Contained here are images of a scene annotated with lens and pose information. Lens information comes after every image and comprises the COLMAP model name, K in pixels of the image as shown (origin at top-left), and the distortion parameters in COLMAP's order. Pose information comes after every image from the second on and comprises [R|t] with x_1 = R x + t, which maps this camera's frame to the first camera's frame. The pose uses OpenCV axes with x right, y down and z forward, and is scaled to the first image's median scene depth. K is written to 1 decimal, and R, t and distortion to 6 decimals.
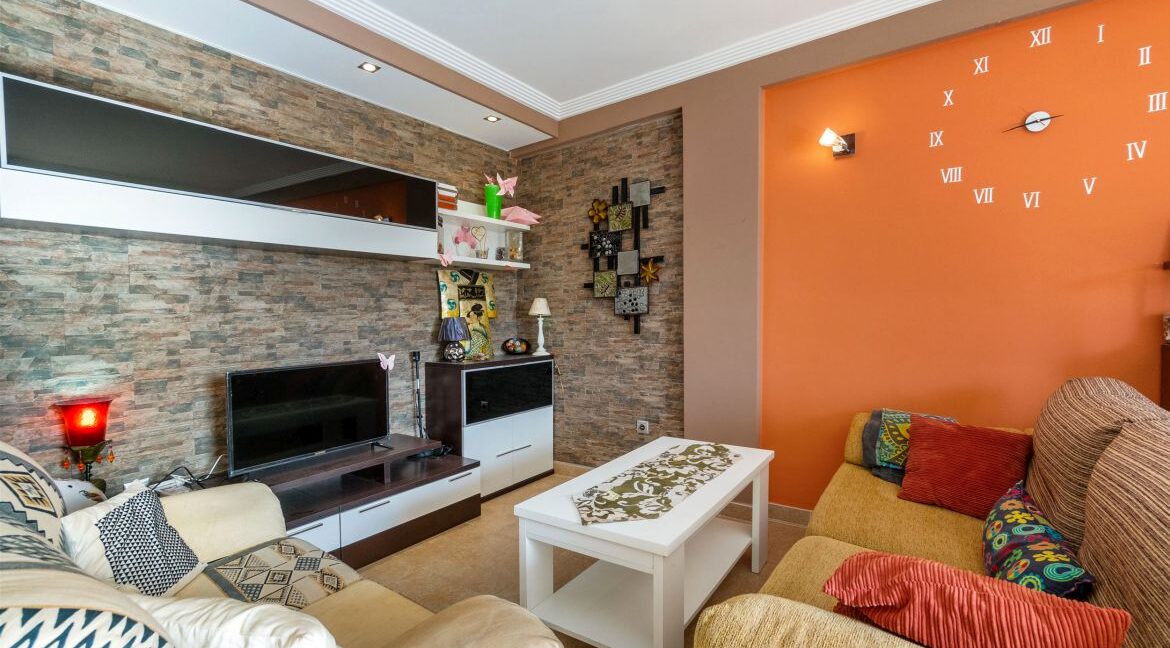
lens RADIAL K [[501.8, 0, 588.7], [0, 501.8, 333.2], [0, 0, 1]] dist [0.000272, -0.000161]
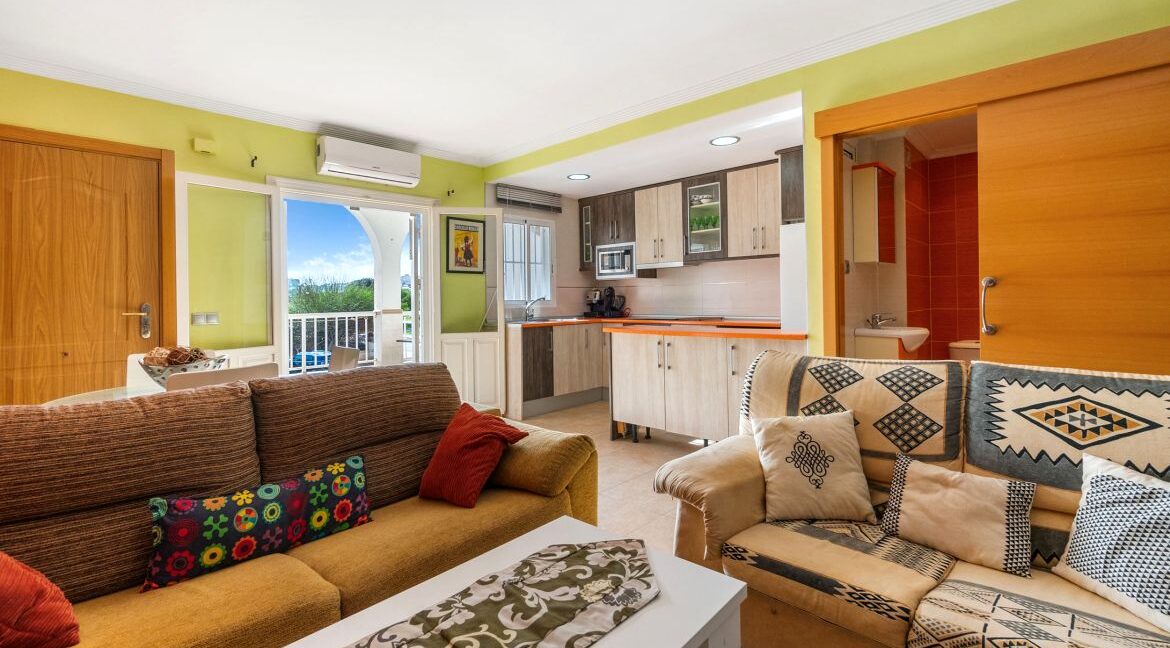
lens RADIAL K [[516.2, 0, 581.9], [0, 516.2, 304.2], [0, 0, 1]] dist [0.001920, 0.000097]
pose [[-0.987456, 0.032672, 0.154479, -0.030167], [0.039781, 0.998276, 0.043151, -0.037442], [-0.152803, 0.048755, -0.987053, 0.991617]]
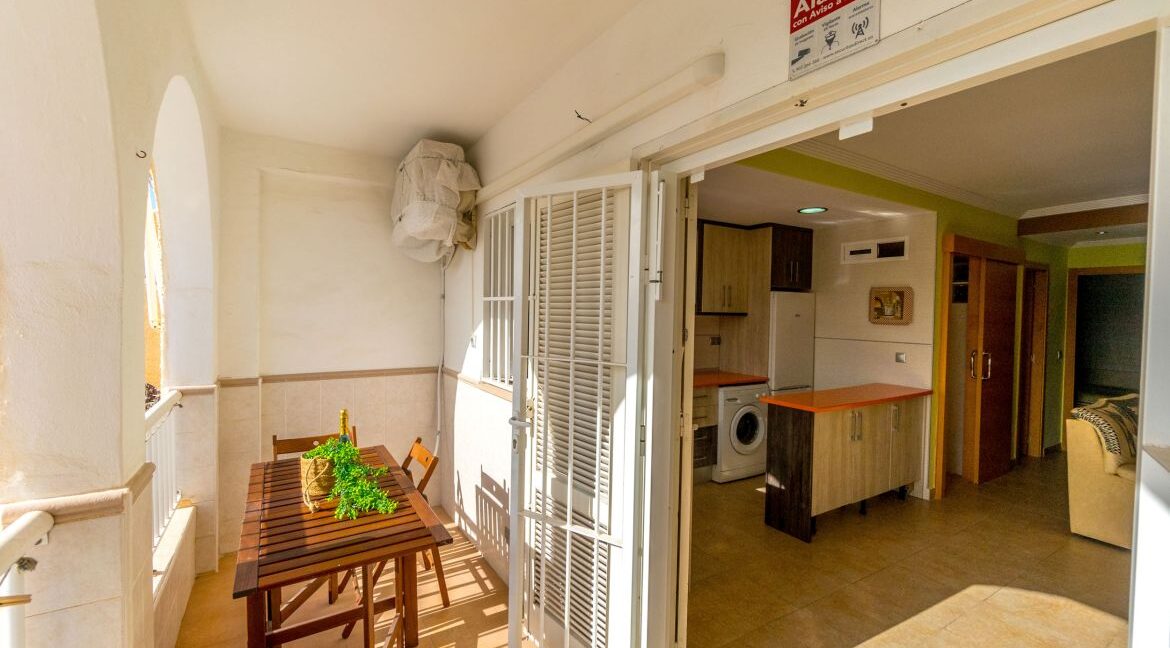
lens RADIAL K [[502.3, 0, 585.5], [0, 502.3, 321.8], [0, 0, 1]] dist [-0.003799, 0.000195]
pose [[-0.391124, 0.034790, -0.919680, 1.362740], [-0.041429, 0.997607, 0.055357, -0.139103], [0.919405, 0.059753, -0.388746, -0.486356]]
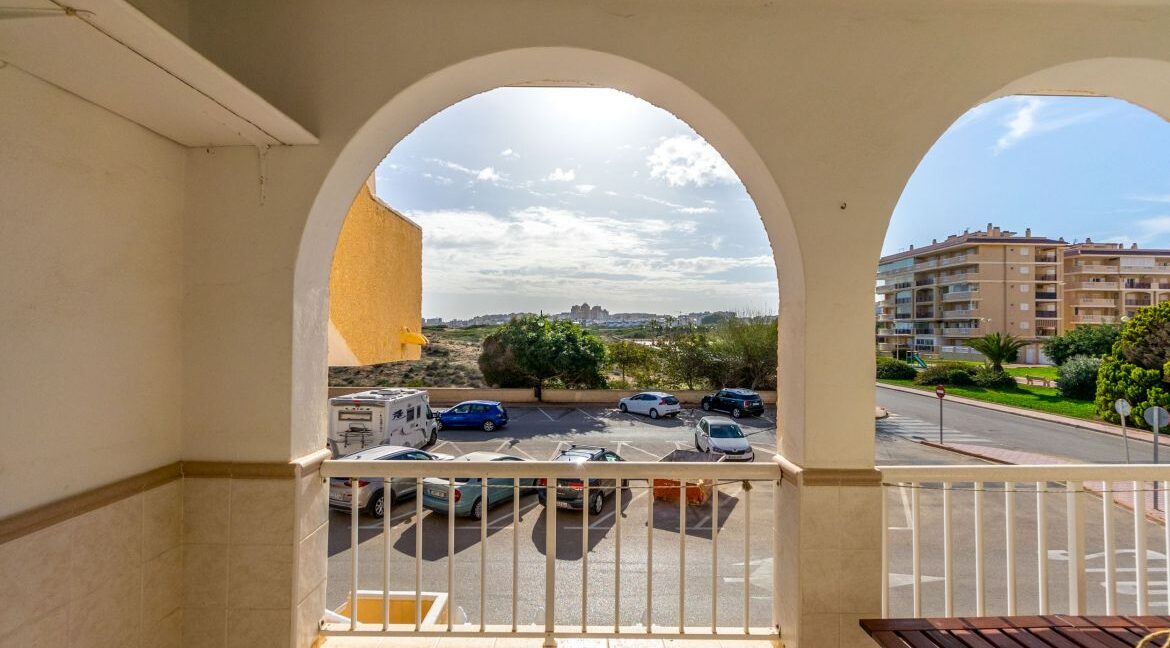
lens RADIAL K [[502.3, 0, 585.5], [0, 502.3, 321.8], [0, 0, 1]] dist [-0.003799, 0.000195]
pose [[-0.582726, 0.028341, 0.812174, 0.815858], [0.028040, 0.999498, -0.014759, -0.118684], [-0.812184, 0.014173, -0.583229, -0.487251]]
